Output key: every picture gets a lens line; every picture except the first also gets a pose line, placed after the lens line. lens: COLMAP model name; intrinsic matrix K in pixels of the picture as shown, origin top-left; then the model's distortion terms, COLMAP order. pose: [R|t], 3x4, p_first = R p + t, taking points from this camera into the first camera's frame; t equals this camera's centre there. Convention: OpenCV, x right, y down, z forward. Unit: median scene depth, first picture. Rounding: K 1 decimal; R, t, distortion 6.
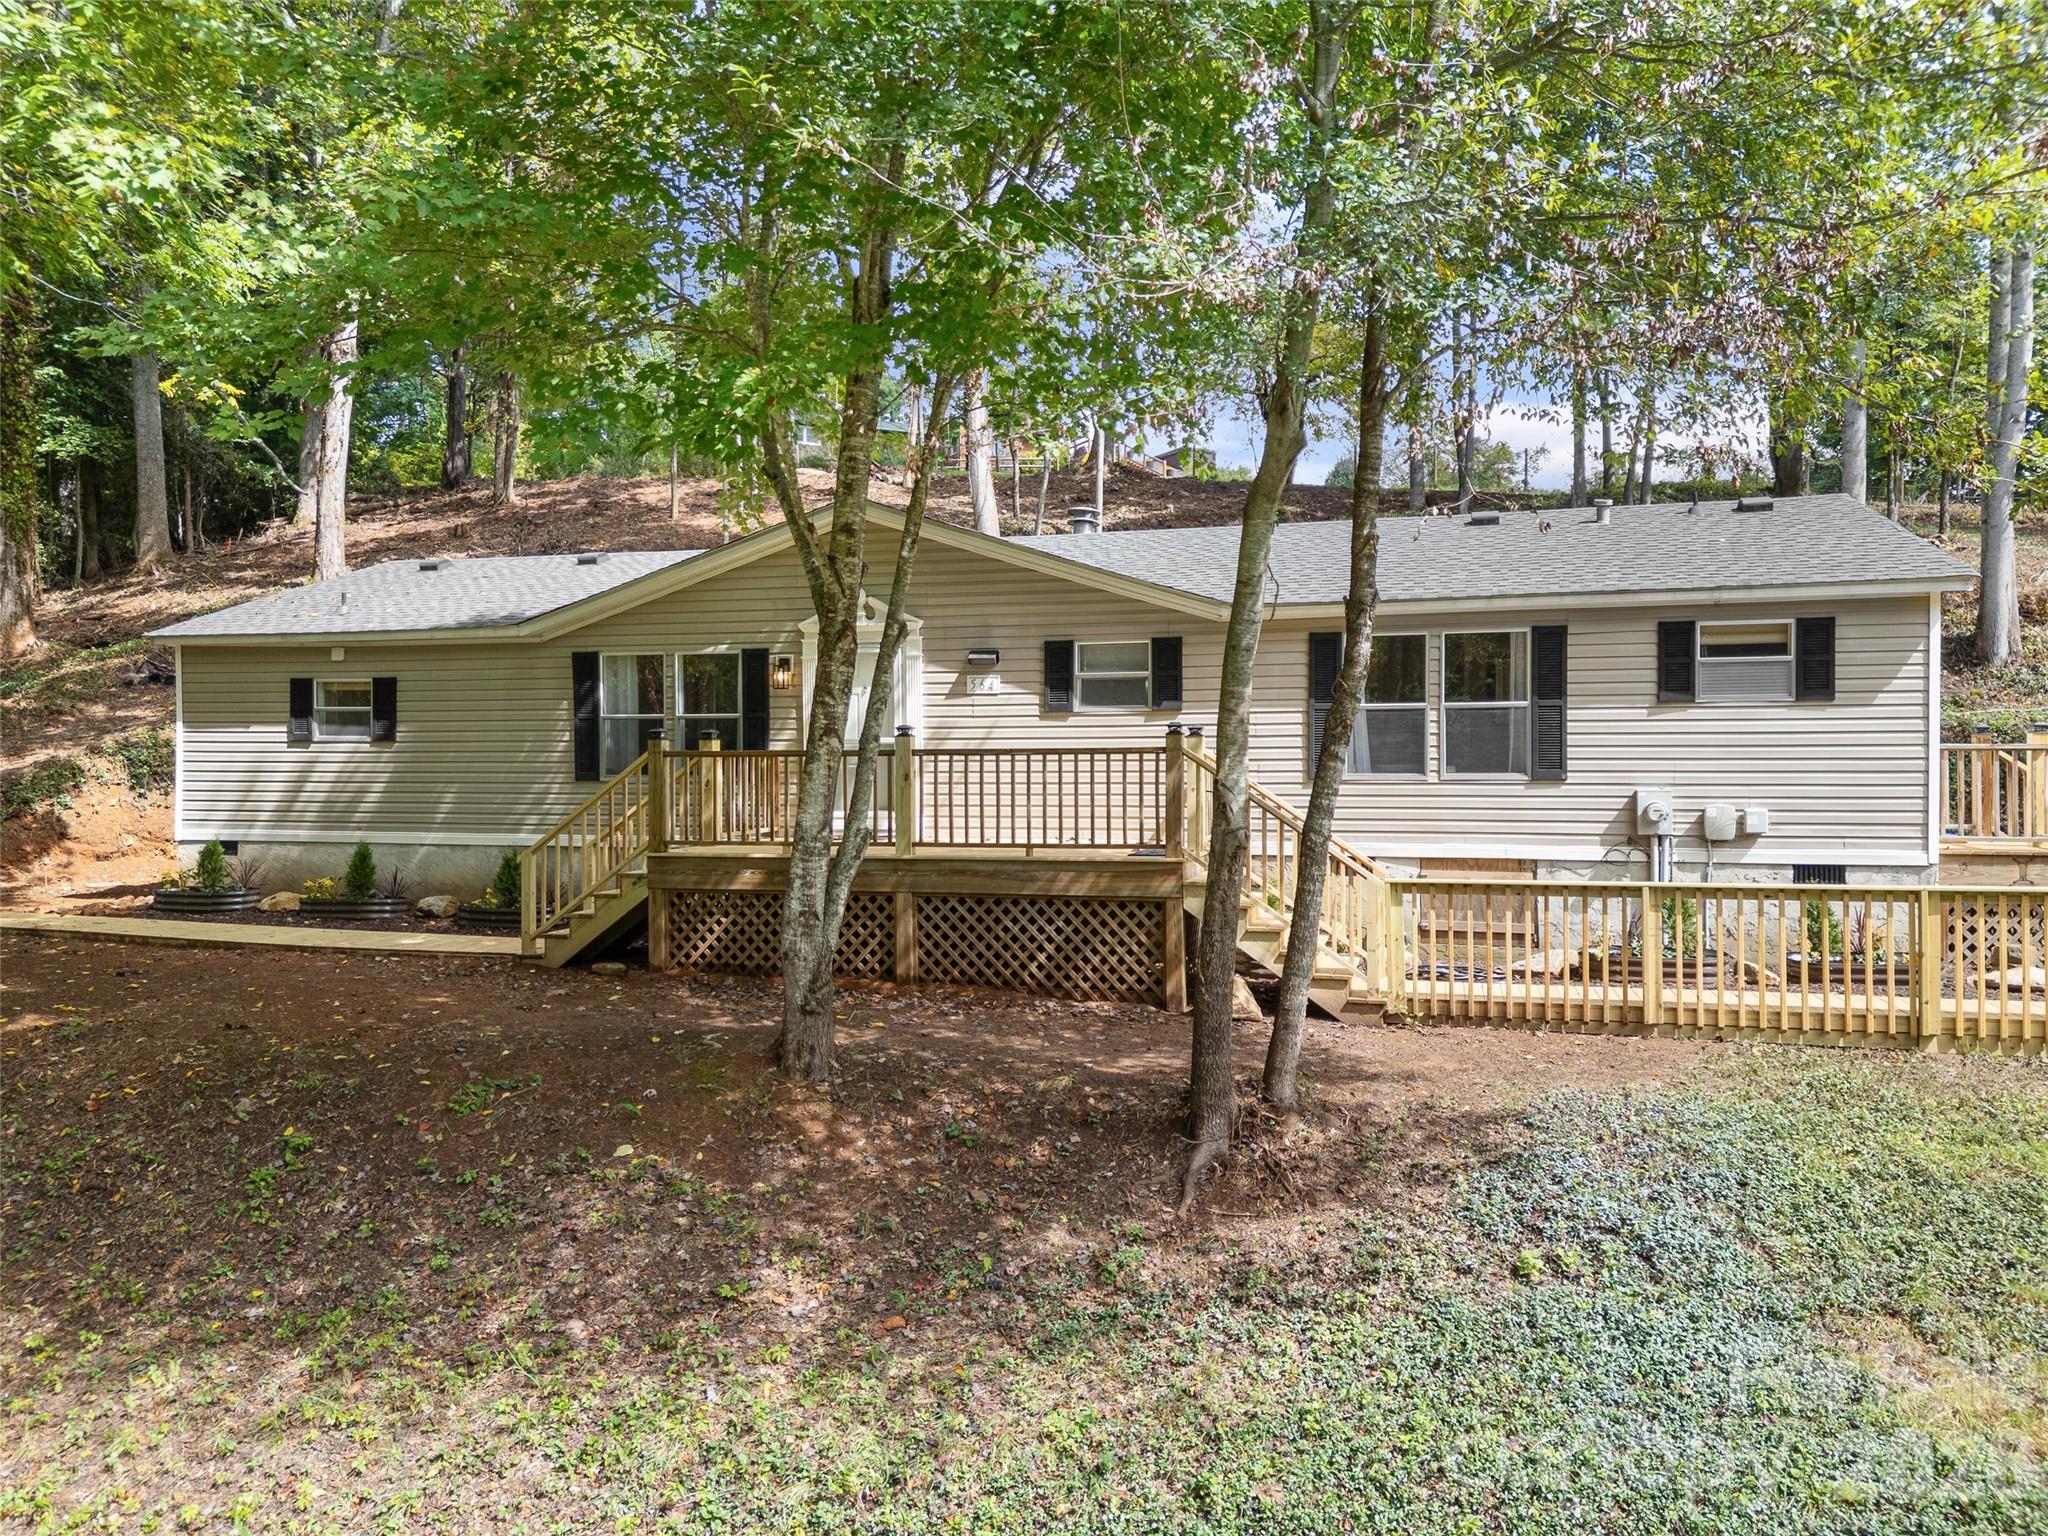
lens RADIAL K [[1590.6, 0, 1024.0], [0, 1590.6, 768.0], [0, 0, 1]] dist [-0.006244, -0.002329]
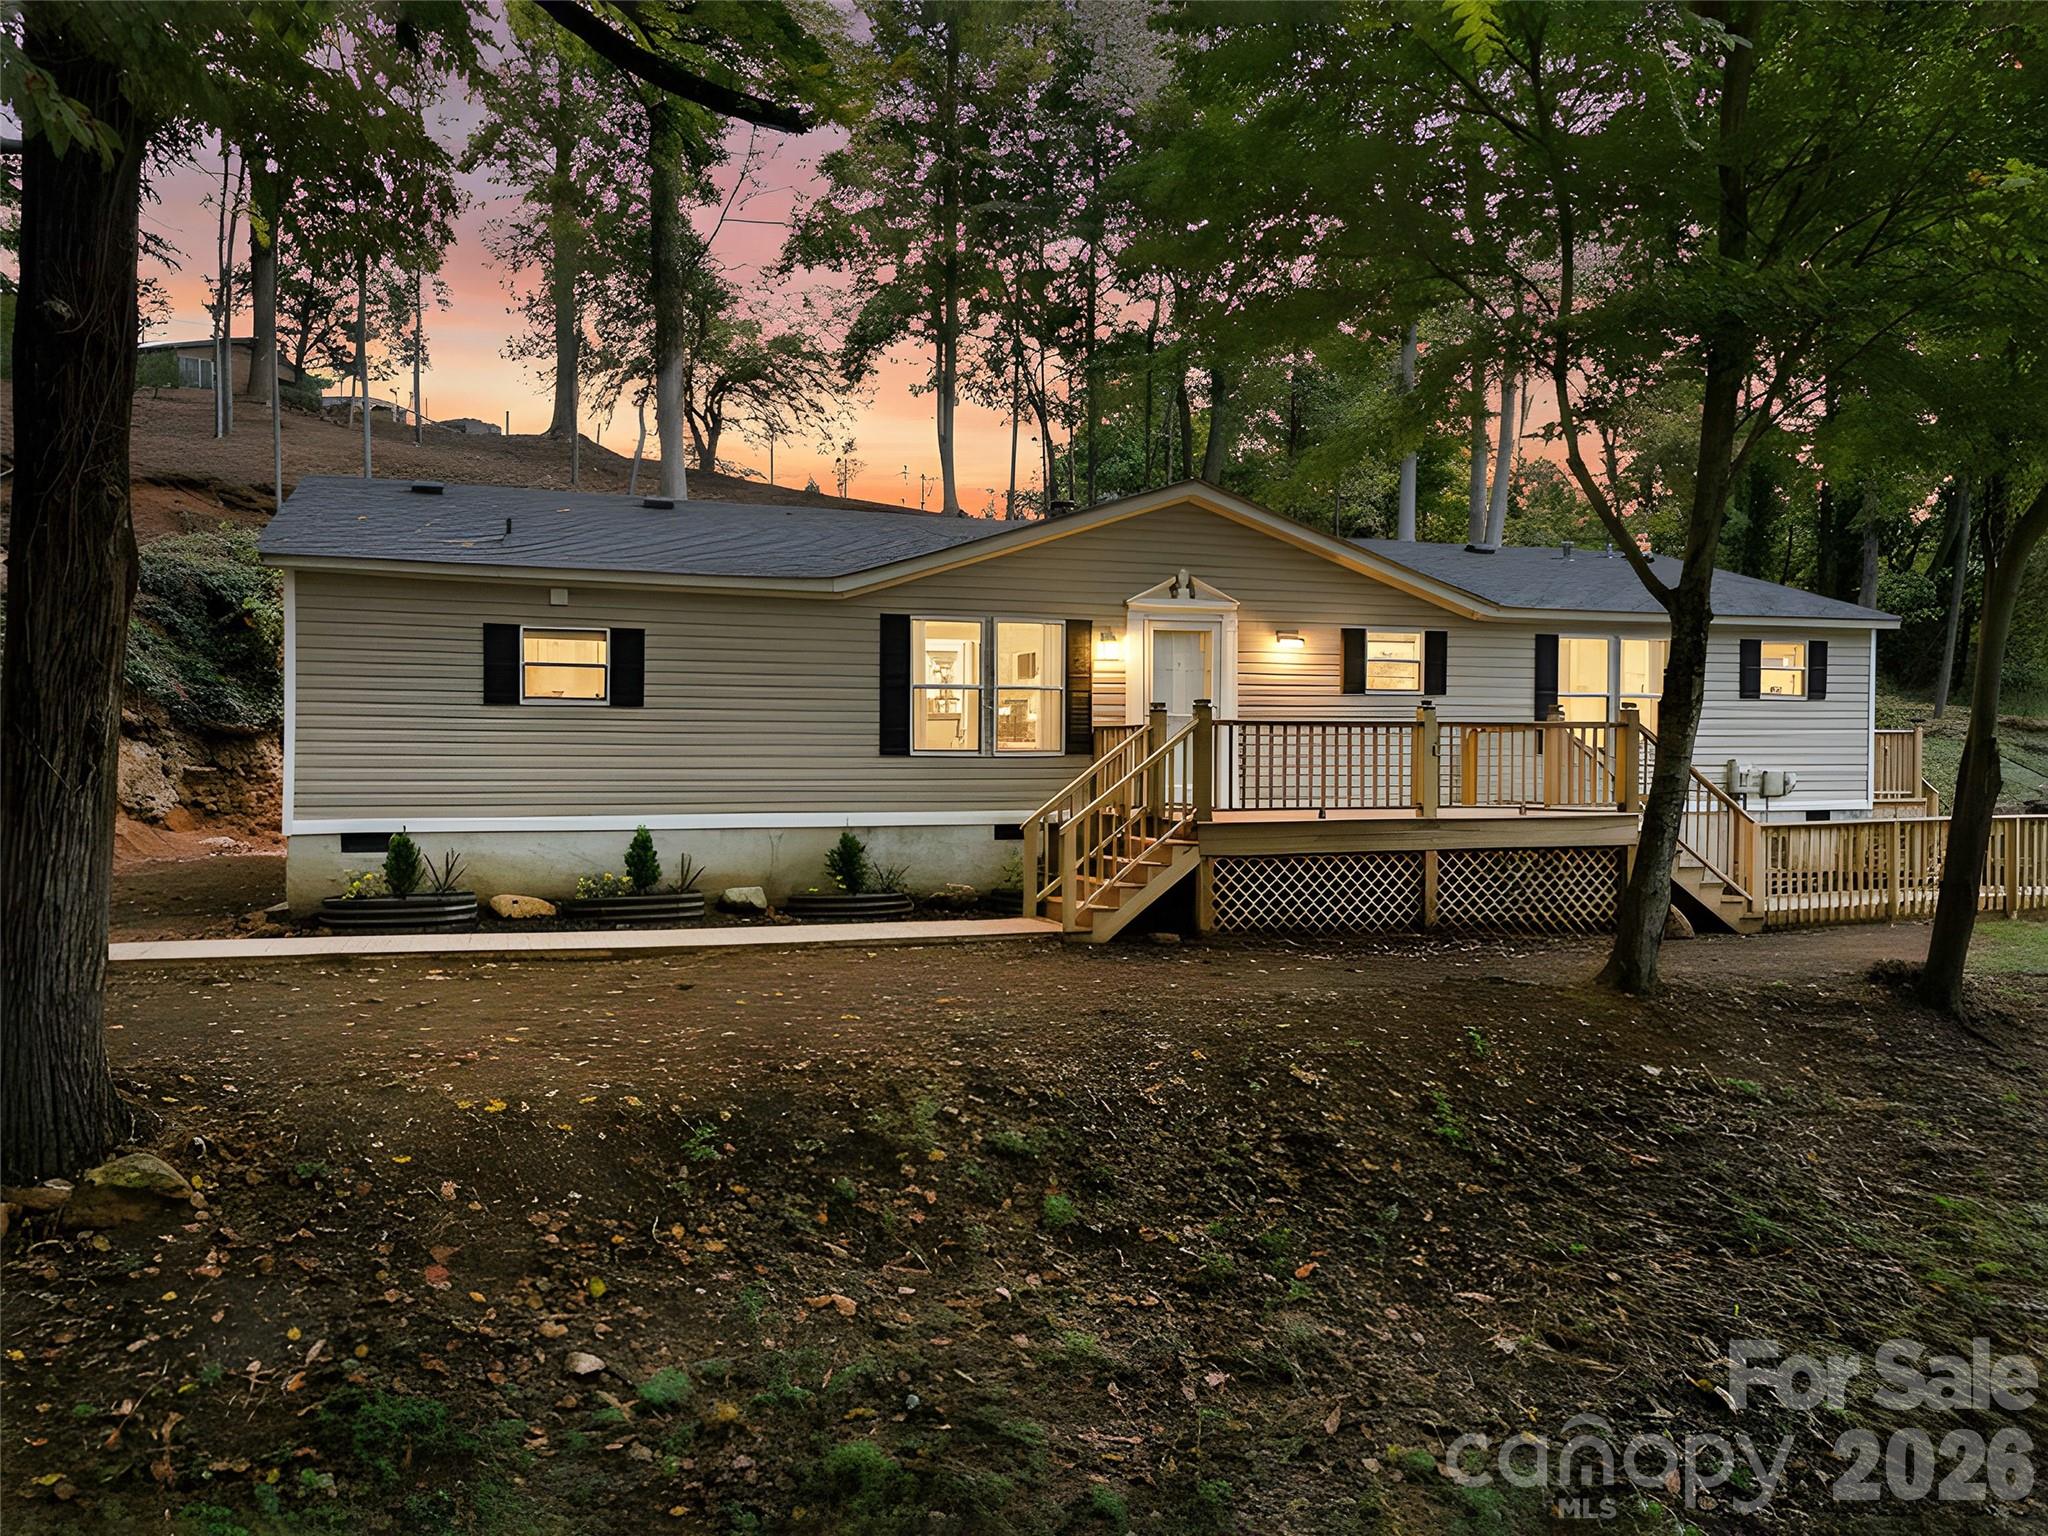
lens RADIAL K [[1590.6, 0, 1024.0], [0, 1590.6, 768.0], [0, 0, 1]] dist [-0.006244, -0.002329]
pose [[0.776712, -0.001251, 0.629854, -0.932250], [-0.006332, 0.999932, 0.009795, 0.011931], [-0.629824, -0.011596, 0.776651, 0.297891]]
